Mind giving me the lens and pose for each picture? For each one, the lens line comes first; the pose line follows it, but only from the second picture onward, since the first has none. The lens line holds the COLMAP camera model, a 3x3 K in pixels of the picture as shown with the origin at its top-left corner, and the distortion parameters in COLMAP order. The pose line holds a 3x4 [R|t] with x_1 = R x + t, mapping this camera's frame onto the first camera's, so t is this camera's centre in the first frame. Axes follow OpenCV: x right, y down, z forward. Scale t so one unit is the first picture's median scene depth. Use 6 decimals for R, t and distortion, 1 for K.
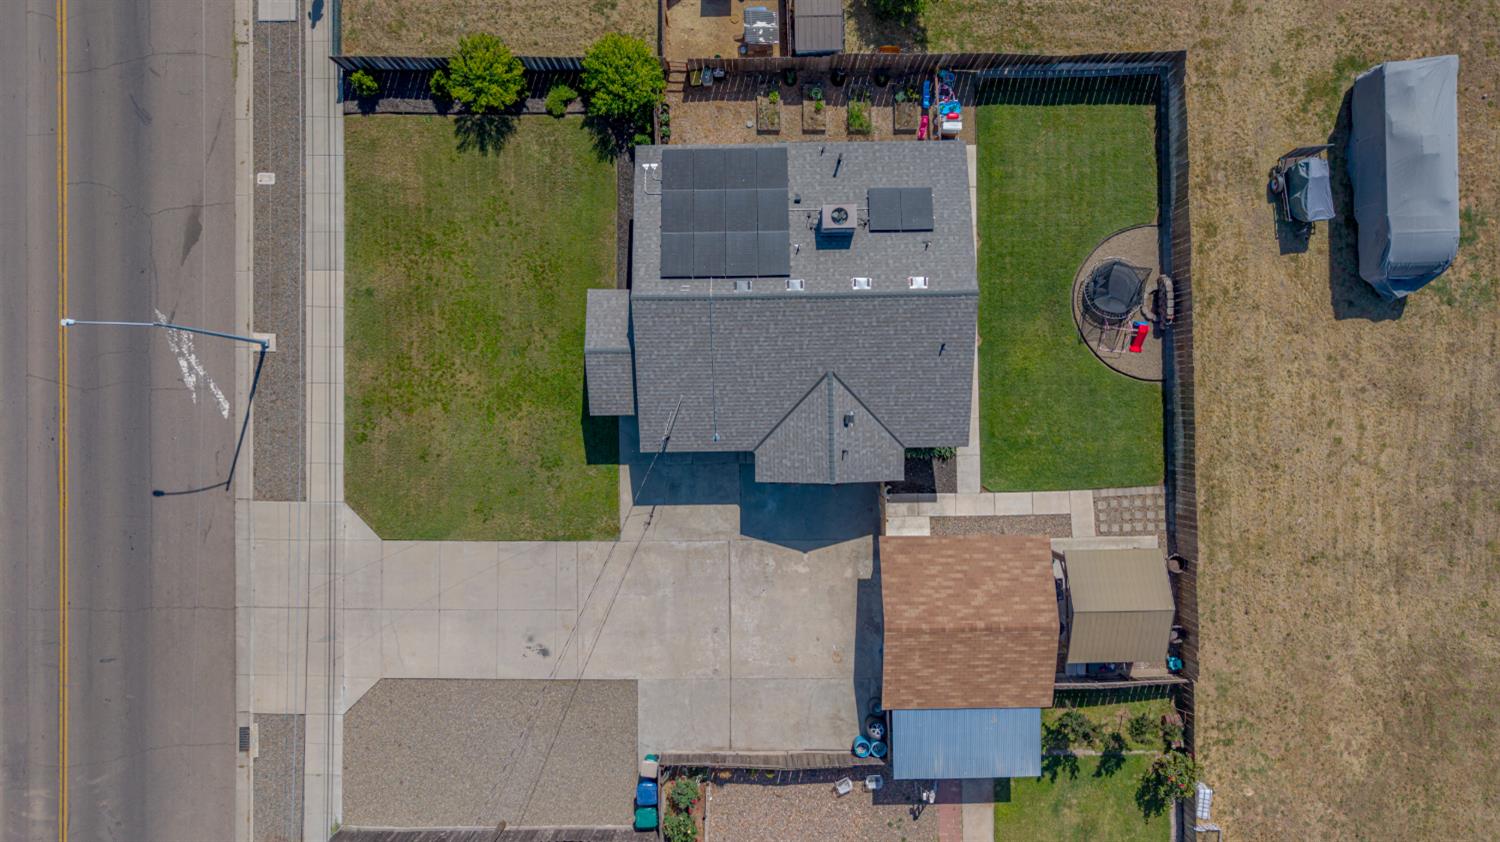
lens RADIAL K [[1005.6, 0, 757.1], [0, 1005.6, 418.6], [0, 0, 1]] dist [0.035595, -0.040064]
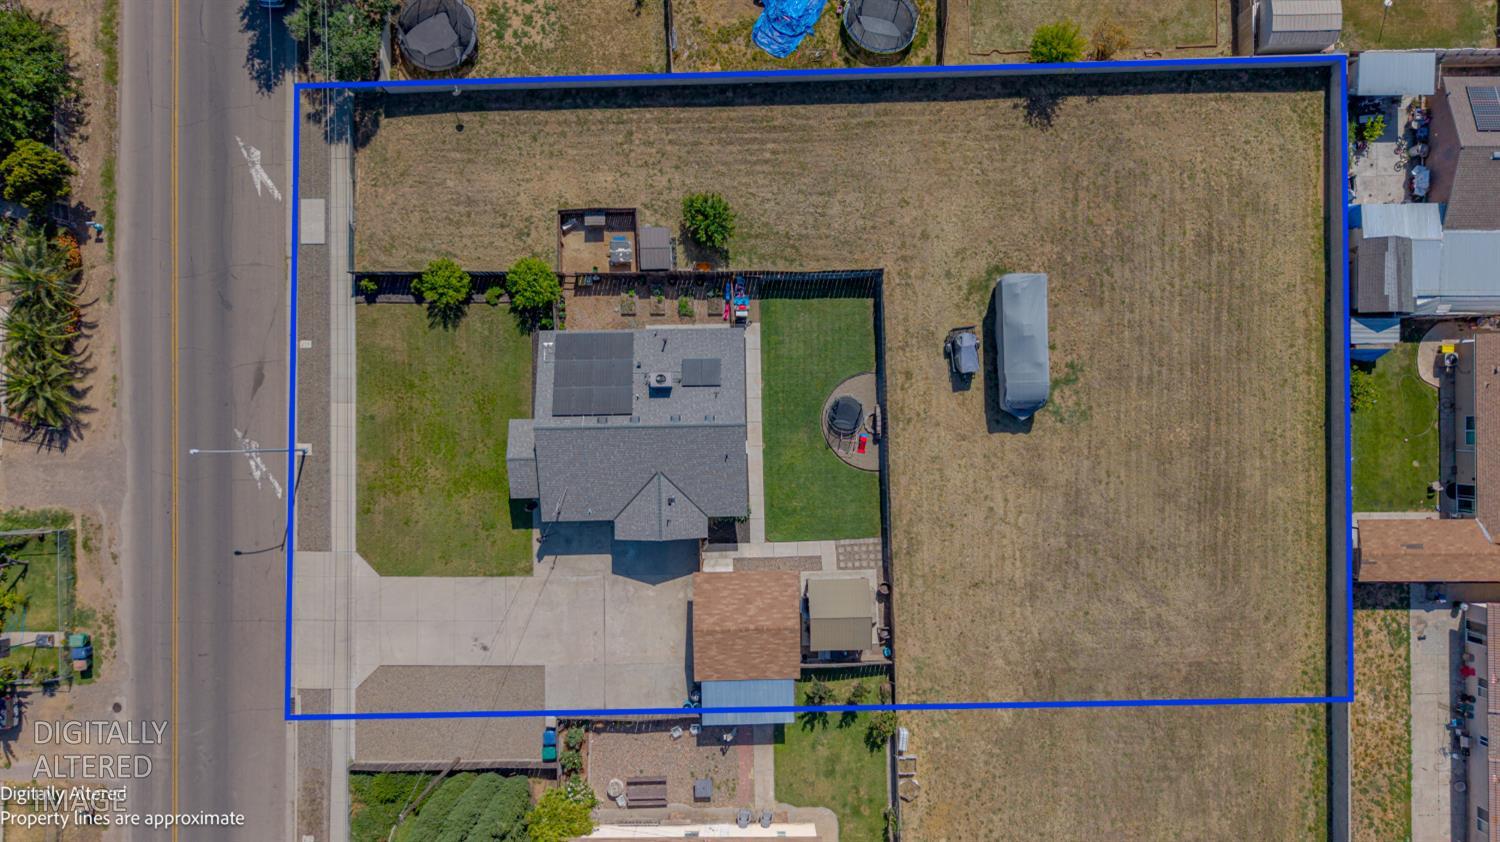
lens RADIAL K [[1005.6, 0, 744.6], [0, 1005.6, 421.4], [0, 0, 1]] dist [0.035595, -0.040064]
pose [[0.999973, -0.005136, 0.005181, 0.184153], [0.005201, 0.999907, -0.012644, -0.096758], [-0.005115, 0.012671, 0.999907, -0.565129]]
